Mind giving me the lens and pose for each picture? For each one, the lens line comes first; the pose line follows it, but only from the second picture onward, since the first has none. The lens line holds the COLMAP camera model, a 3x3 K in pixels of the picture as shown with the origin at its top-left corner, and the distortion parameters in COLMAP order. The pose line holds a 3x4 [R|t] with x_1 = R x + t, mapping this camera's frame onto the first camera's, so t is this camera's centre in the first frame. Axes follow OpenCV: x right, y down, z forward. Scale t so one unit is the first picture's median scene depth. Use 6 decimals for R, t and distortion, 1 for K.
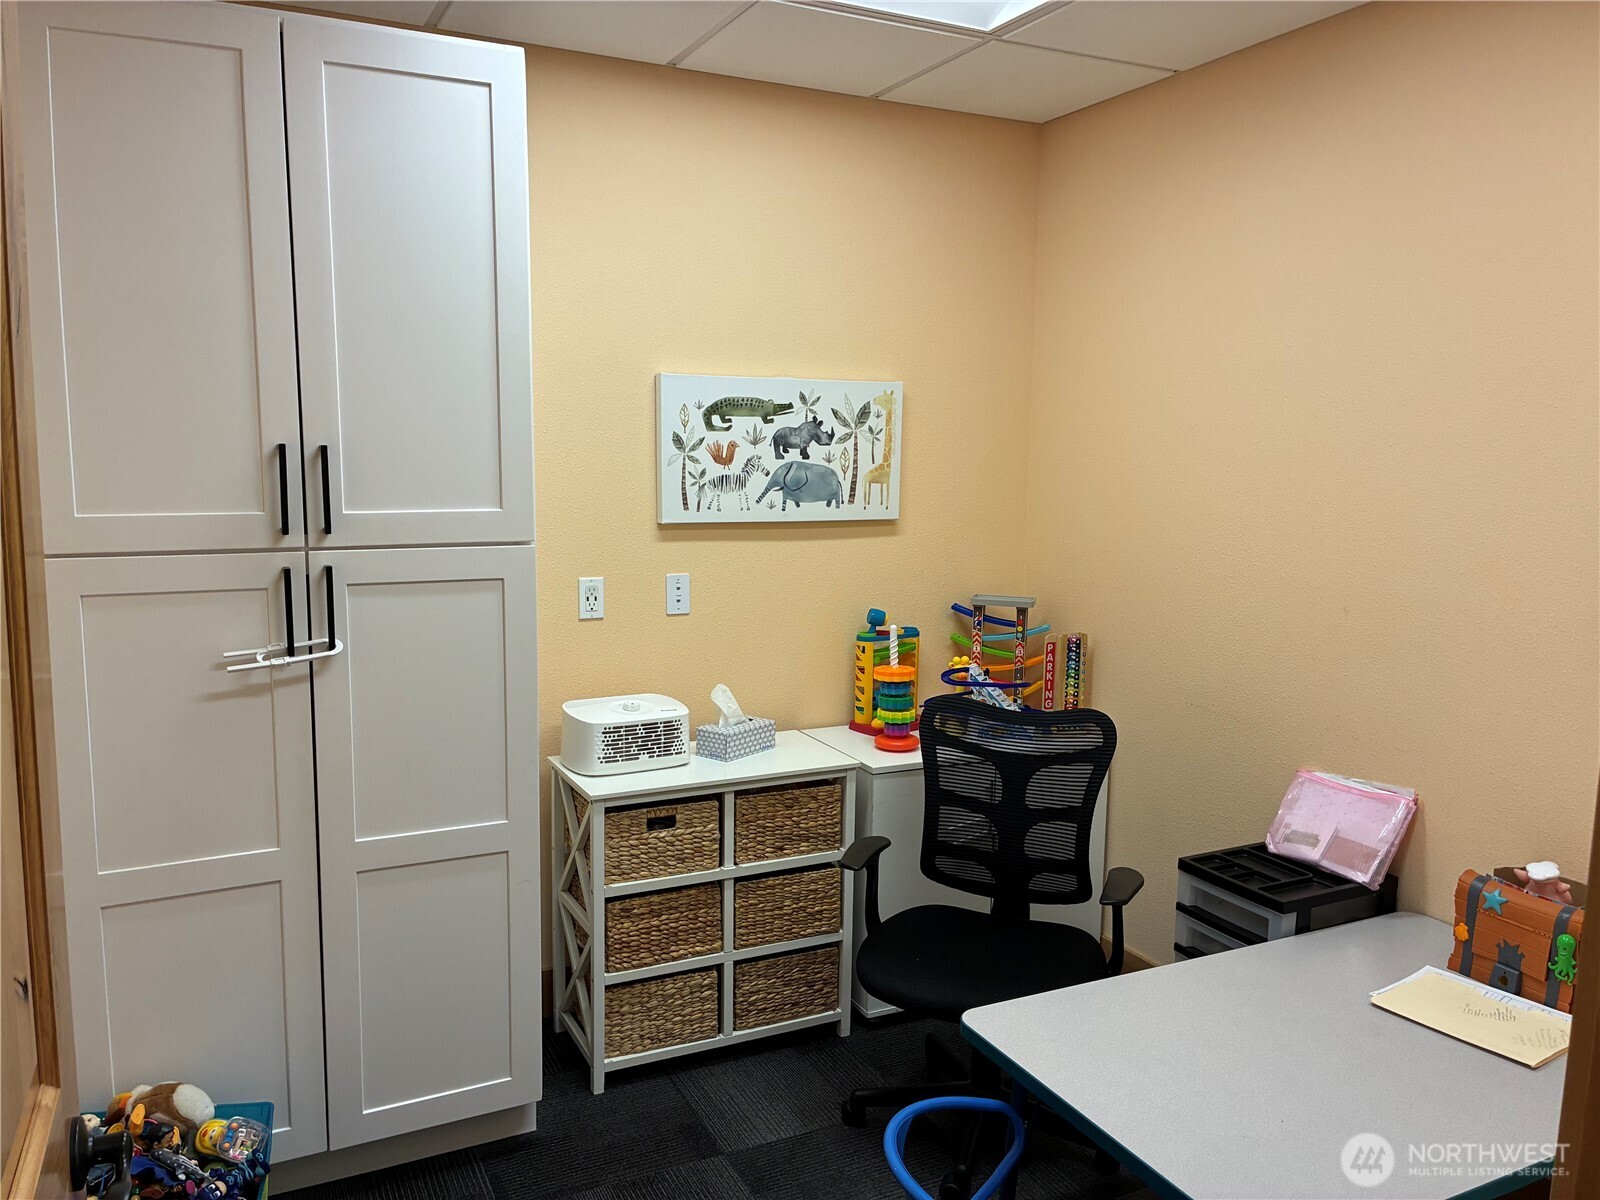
lens RADIAL K [[1207.8, 0, 799.8], [0, 1207.8, 599.3], [0, 0, 1]] dist [0.006205, 0.000956]
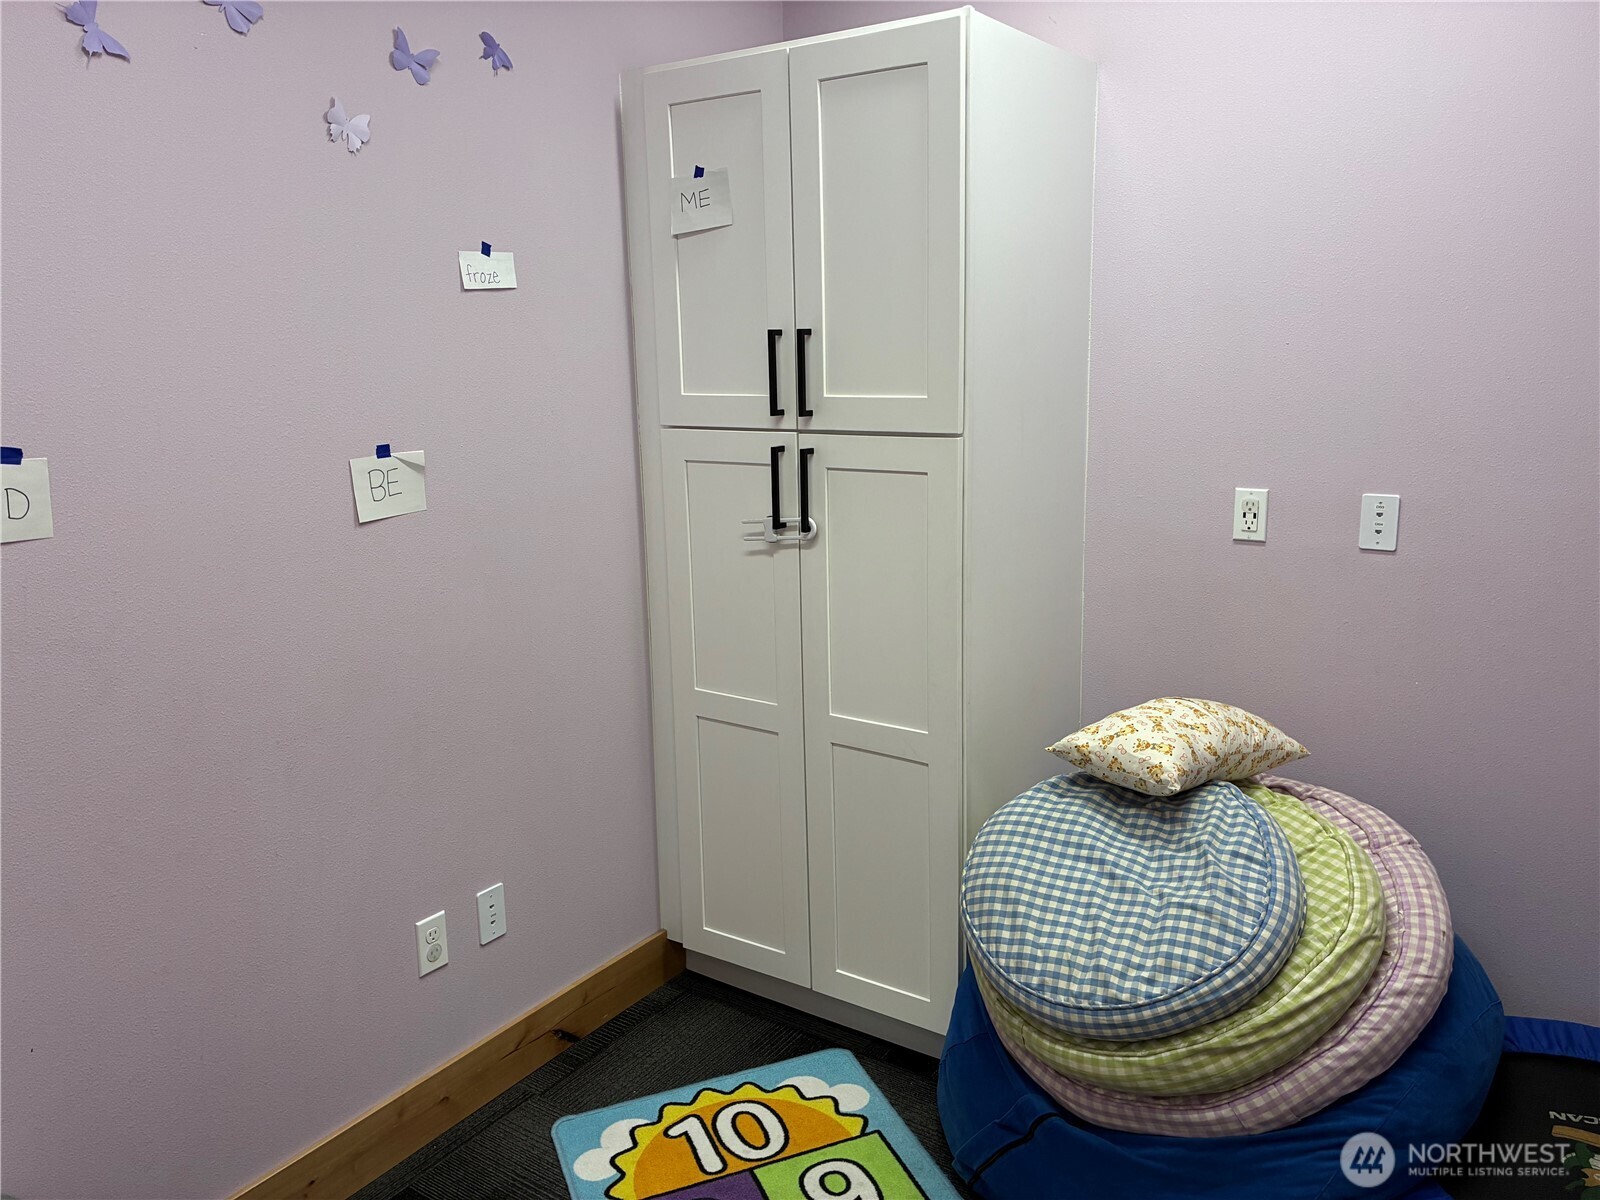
lens RADIAL K [[1207.8, 0, 801.3], [0, 1207.8, 600.3], [0, 0, 1]] dist [0.006205, 0.000956]
pose [[0.502298, 0.164218, -0.848958, 0.500942], [-0.086211, 0.986420, 0.139800, -0.042717], [0.860386, 0.002968, 0.509634, 0.465229]]
